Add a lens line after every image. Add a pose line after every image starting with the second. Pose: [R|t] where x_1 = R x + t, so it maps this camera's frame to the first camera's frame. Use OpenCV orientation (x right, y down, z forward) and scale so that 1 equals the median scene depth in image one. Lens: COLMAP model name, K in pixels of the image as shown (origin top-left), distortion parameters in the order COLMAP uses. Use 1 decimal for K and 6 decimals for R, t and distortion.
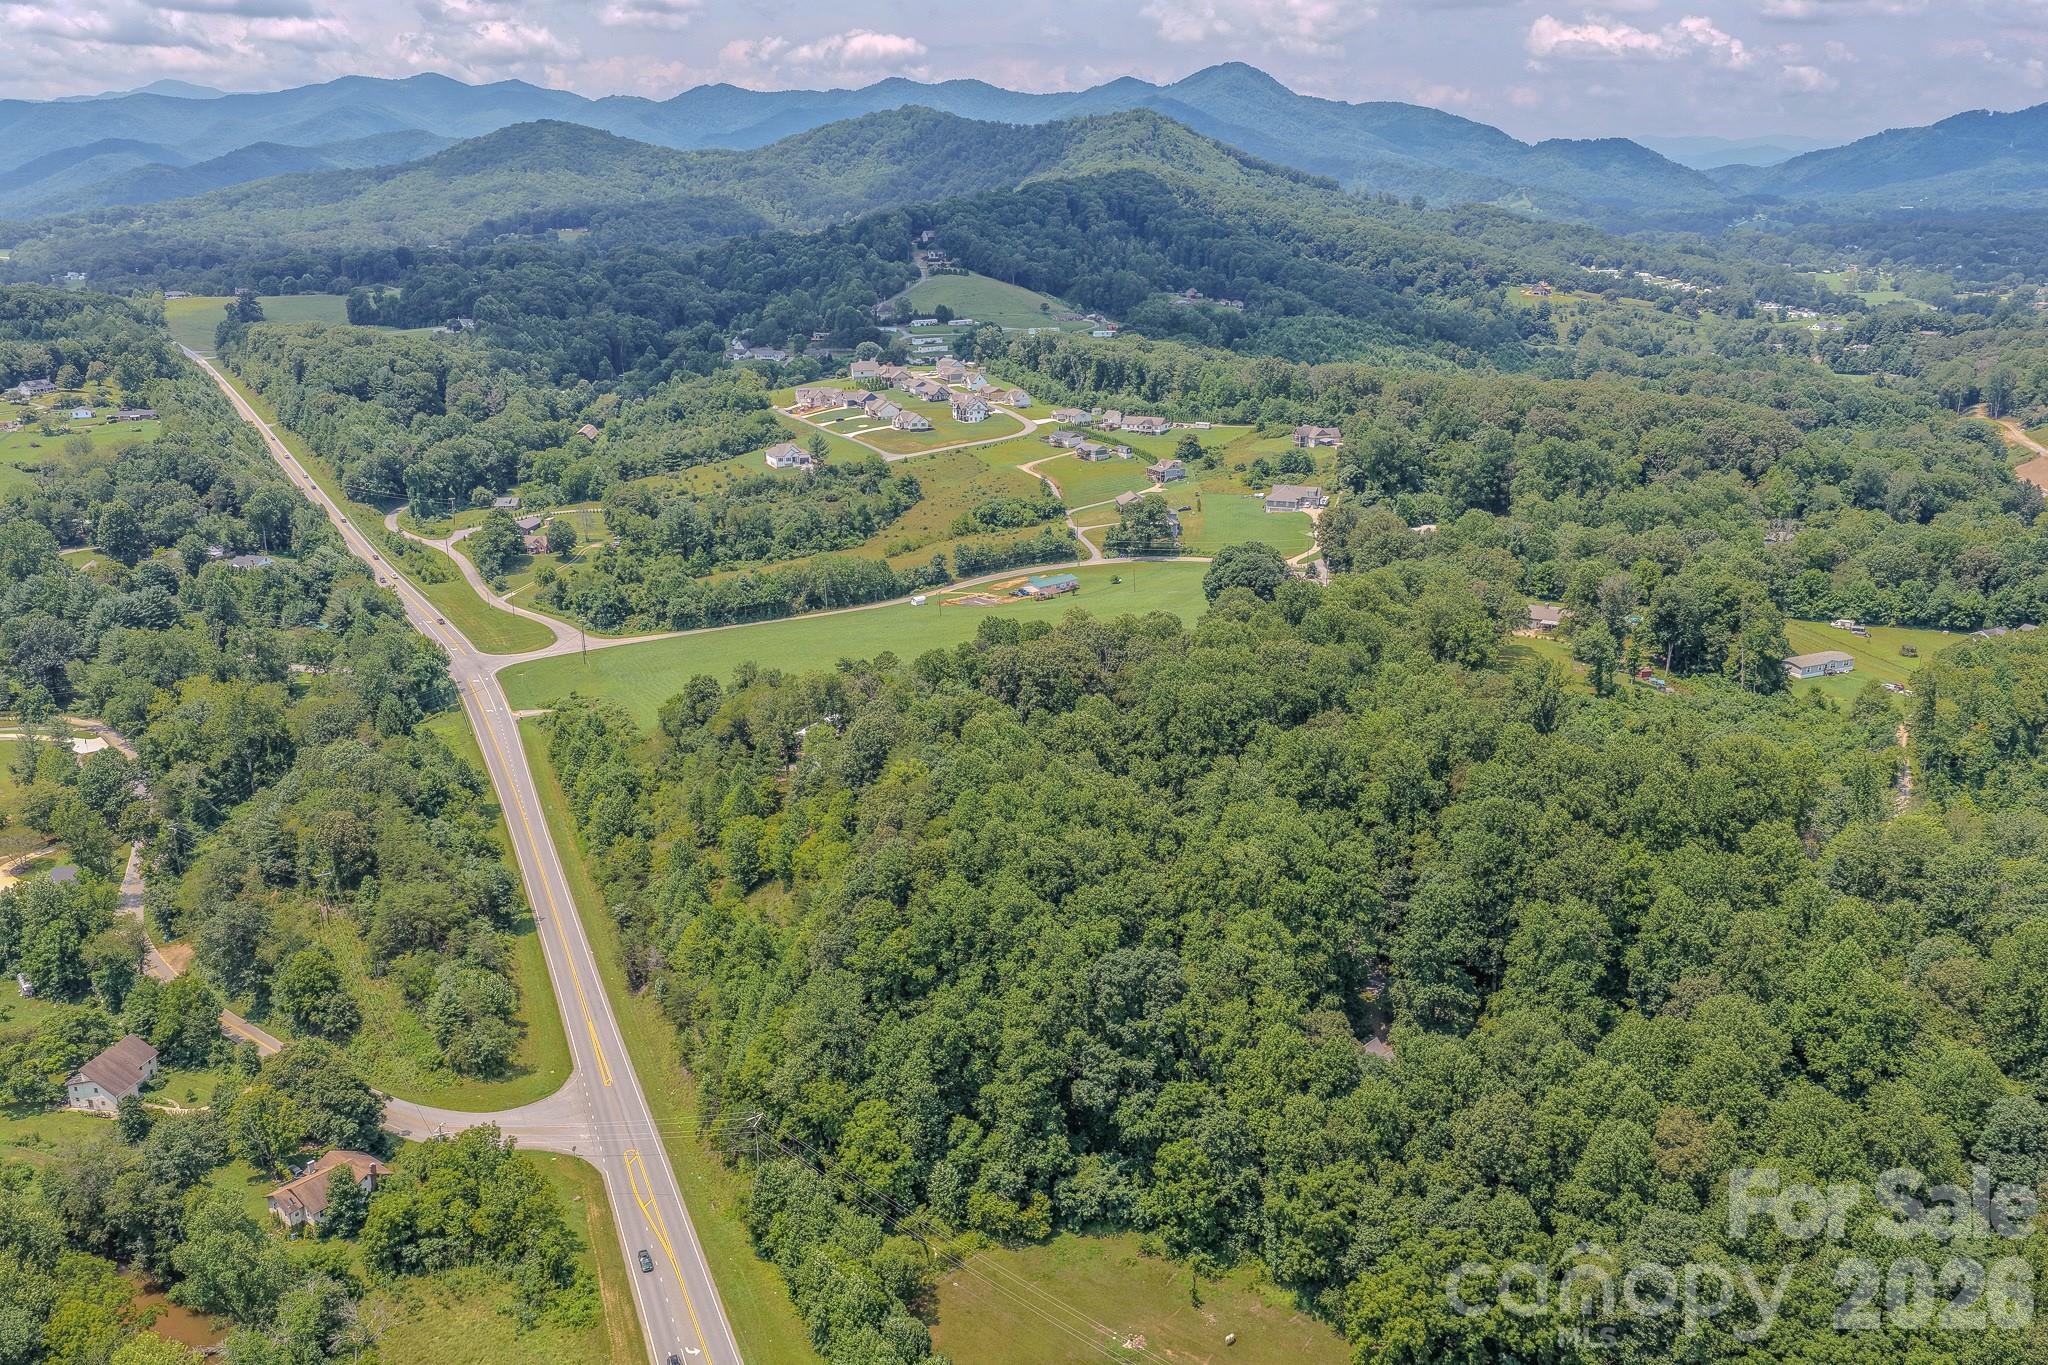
lens RADIAL K [[1714.7, 0, 1017.4], [0, 1714.7, 678.9], [0, 0, 1]] dist [-0.010996, 0.038631]
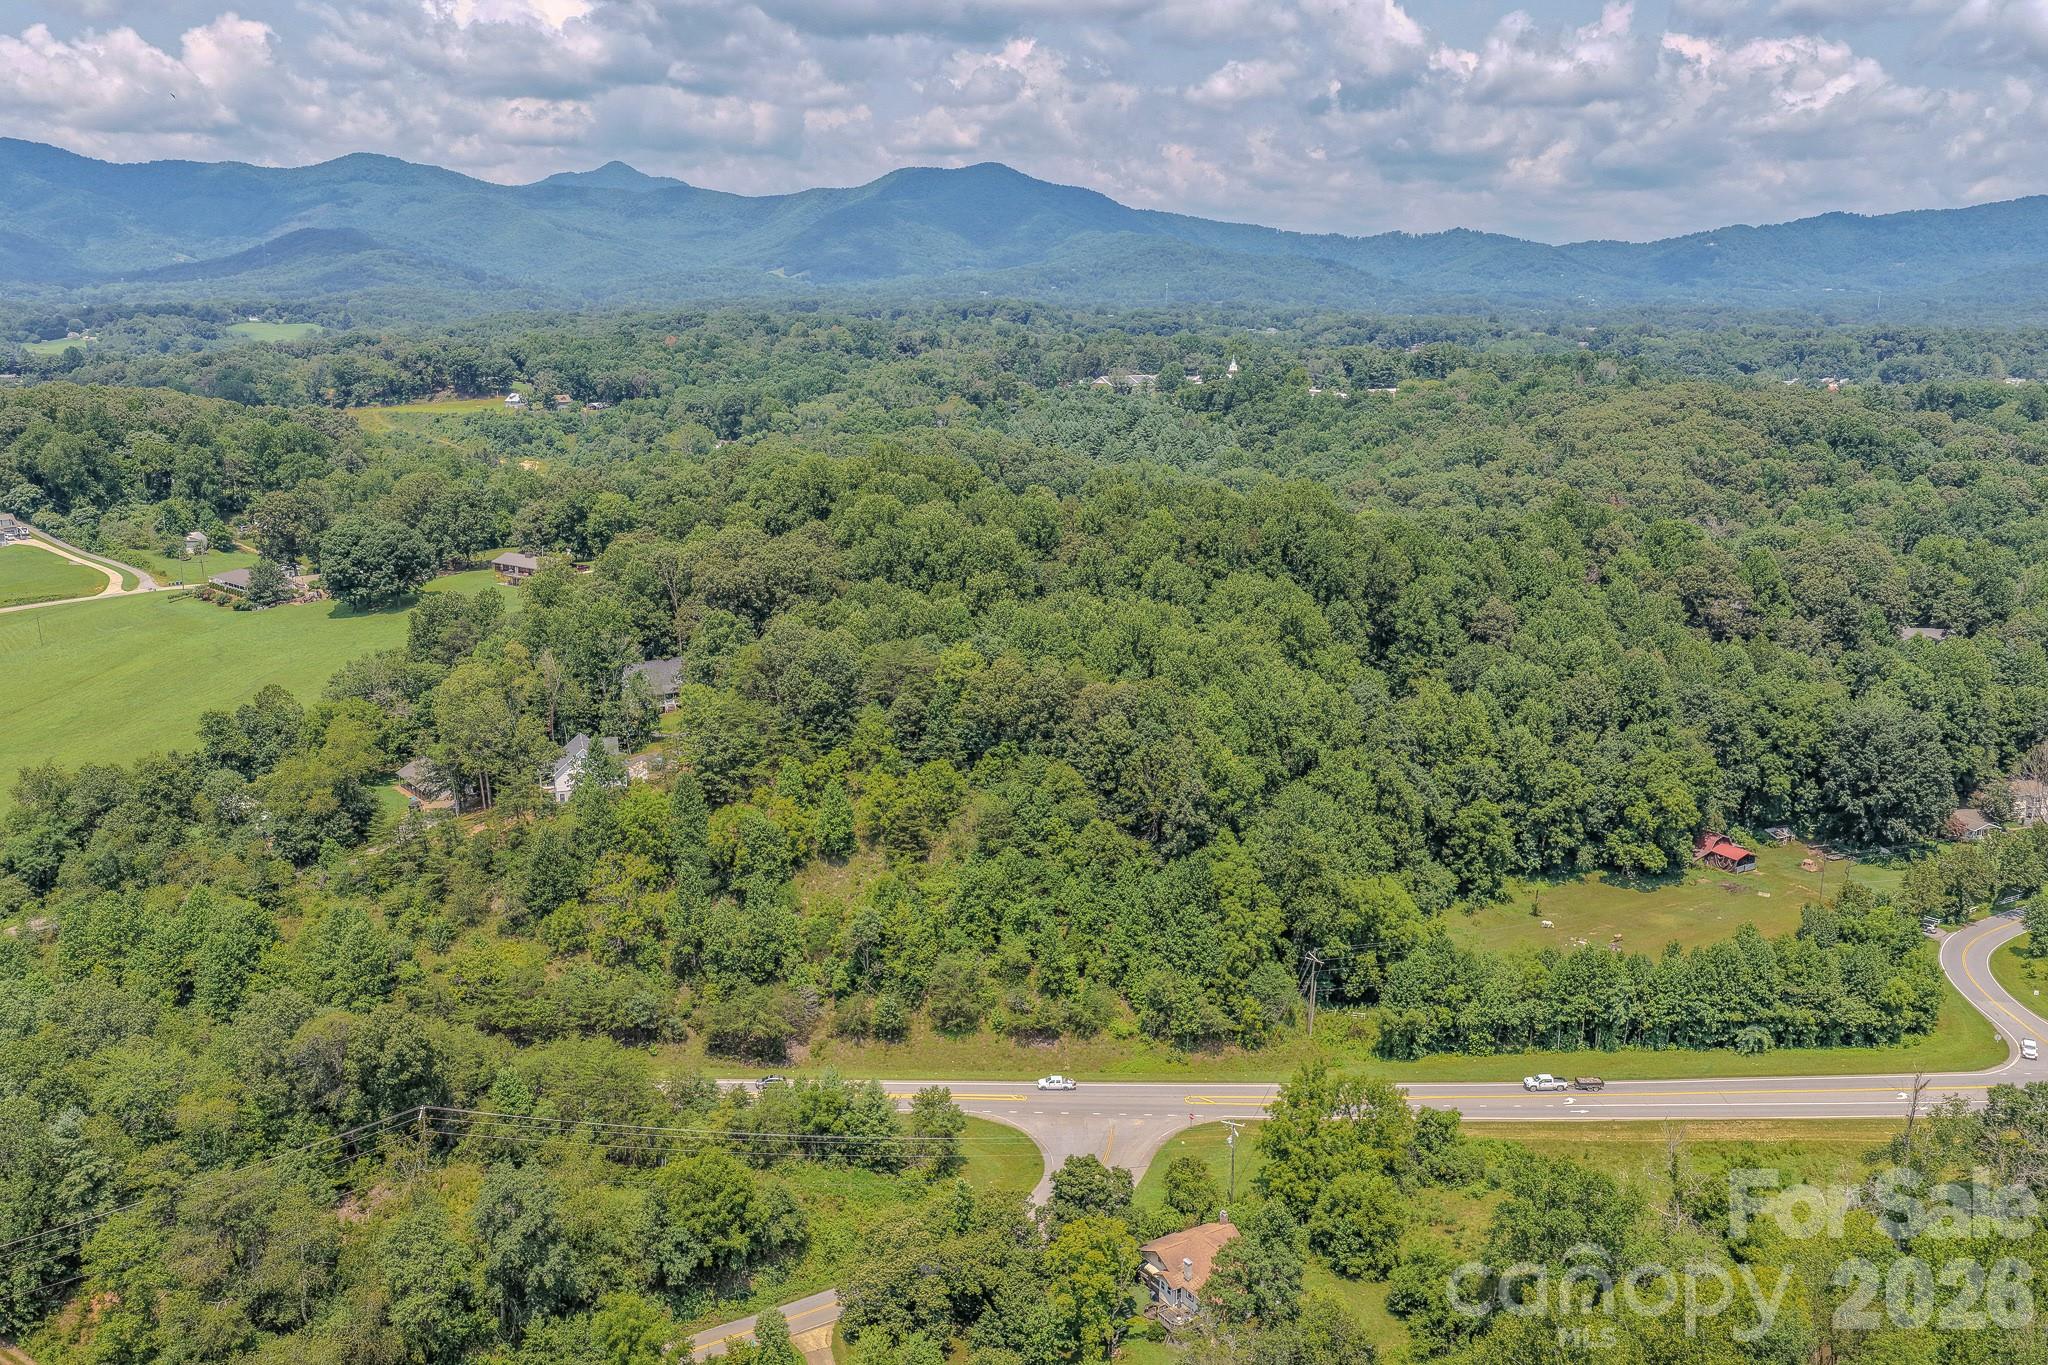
lens RADIAL K [[1714.7, 0, 1030.8], [0, 1714.7, 685.3], [0, 0, 1]] dist [-0.010996, 0.038631]
pose [[0.326125, -0.208935, 0.921949, -0.409912], [0.257552, 0.958014, 0.126003, -0.016068], [-0.909566, 0.196357, 0.366243, 0.308737]]
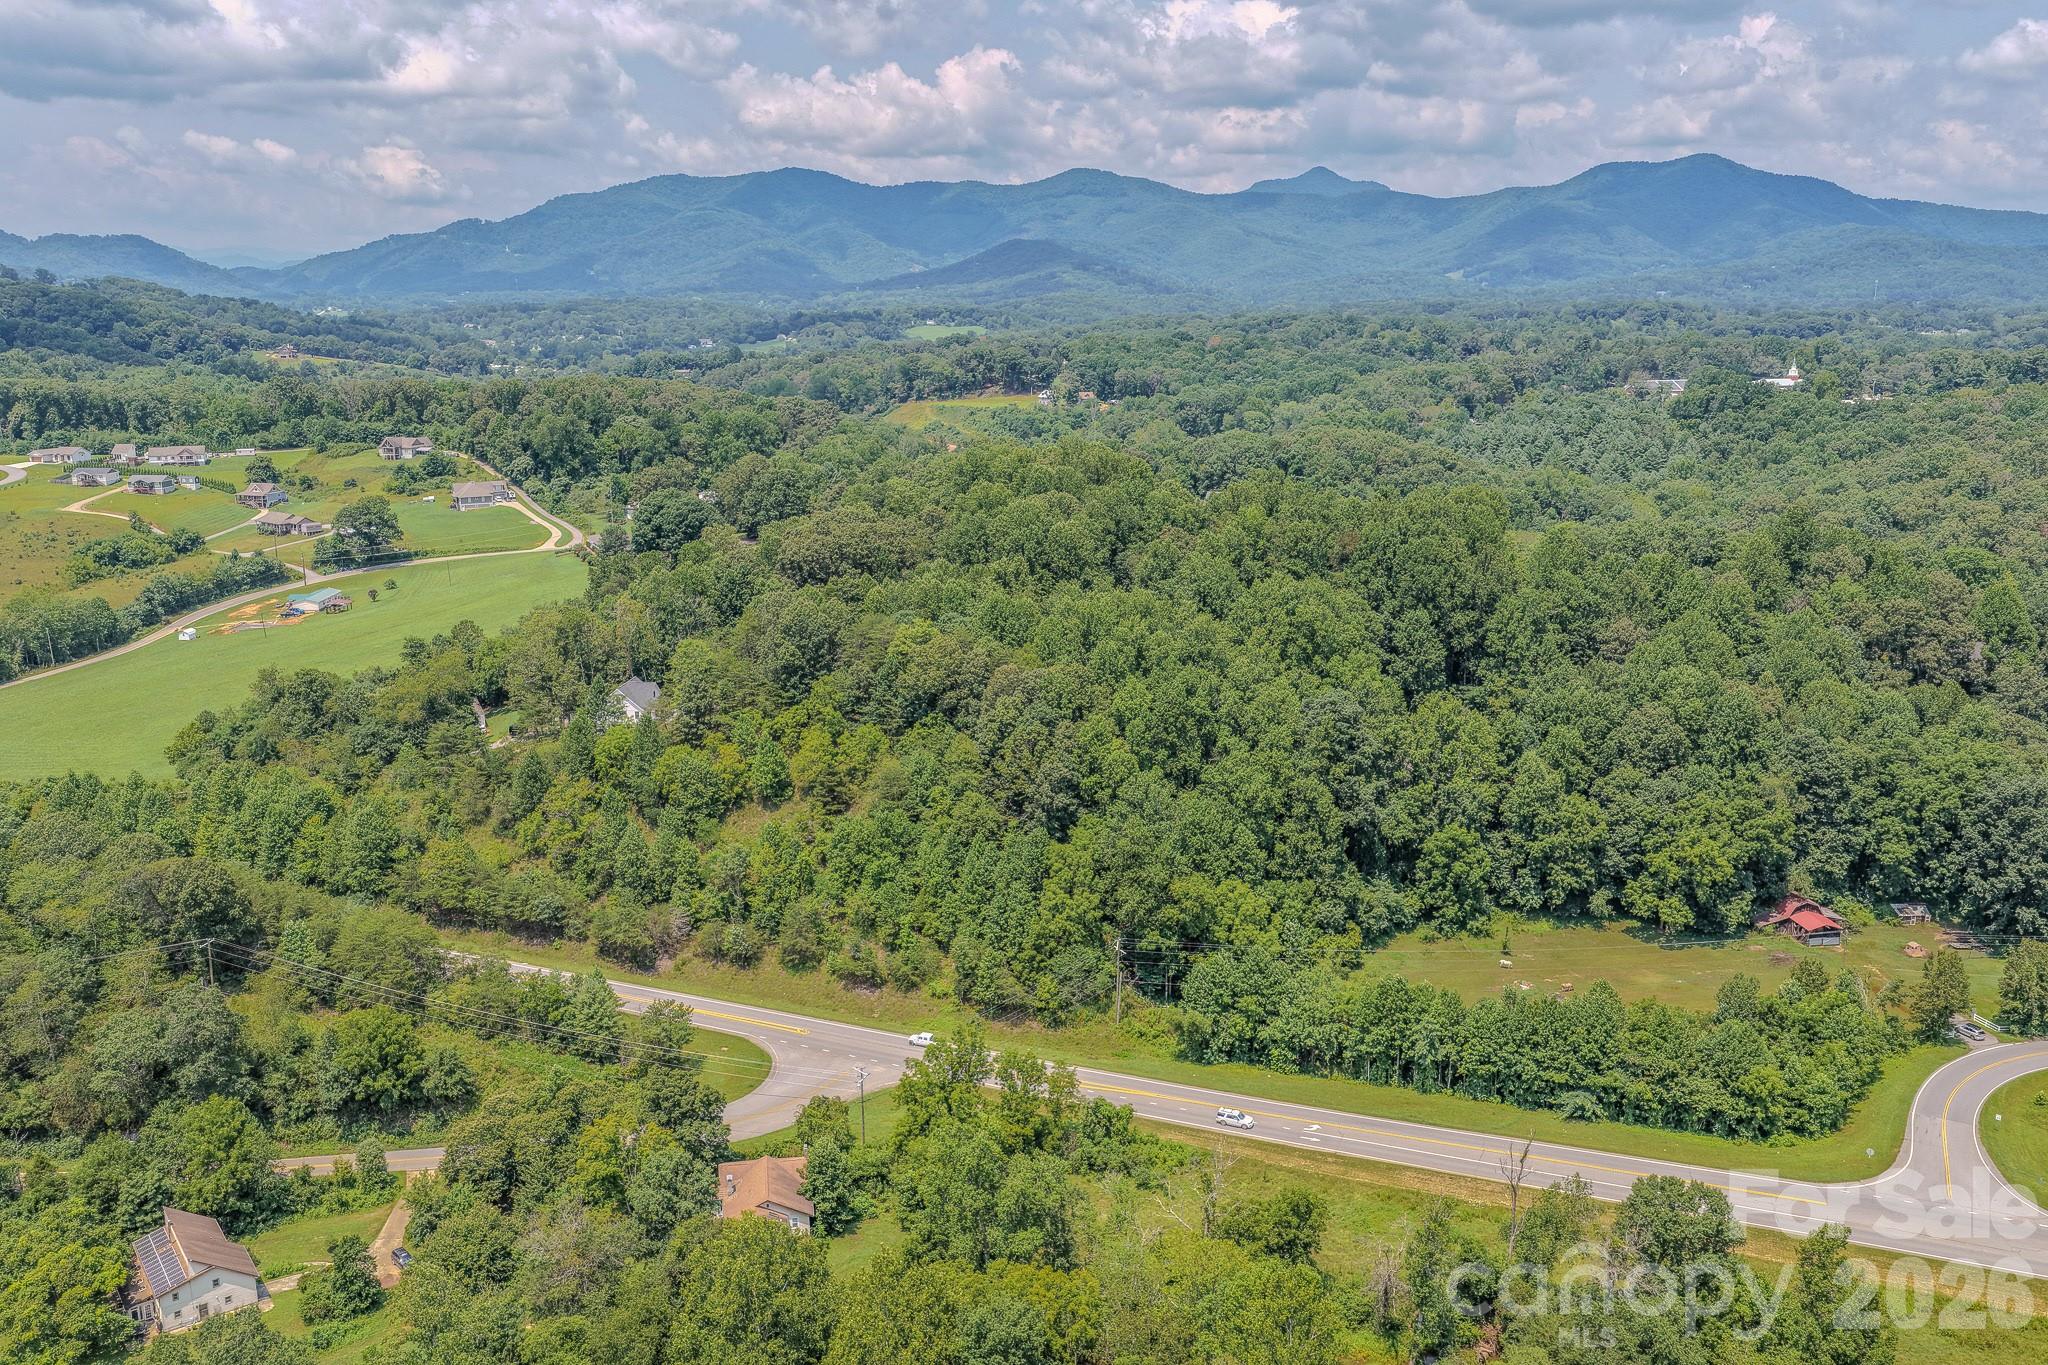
lens RADIAL K [[1714.7, 0, 1027.4], [0, 1714.7, 681.2], [0, 0, 1]] dist [-0.010996, 0.038631]
pose [[0.673760, -0.164500, 0.720407, -0.334018], [0.208470, 0.977620, 0.028262, 0.031370], [-0.708934, 0.131142, 0.692975, 0.147751]]
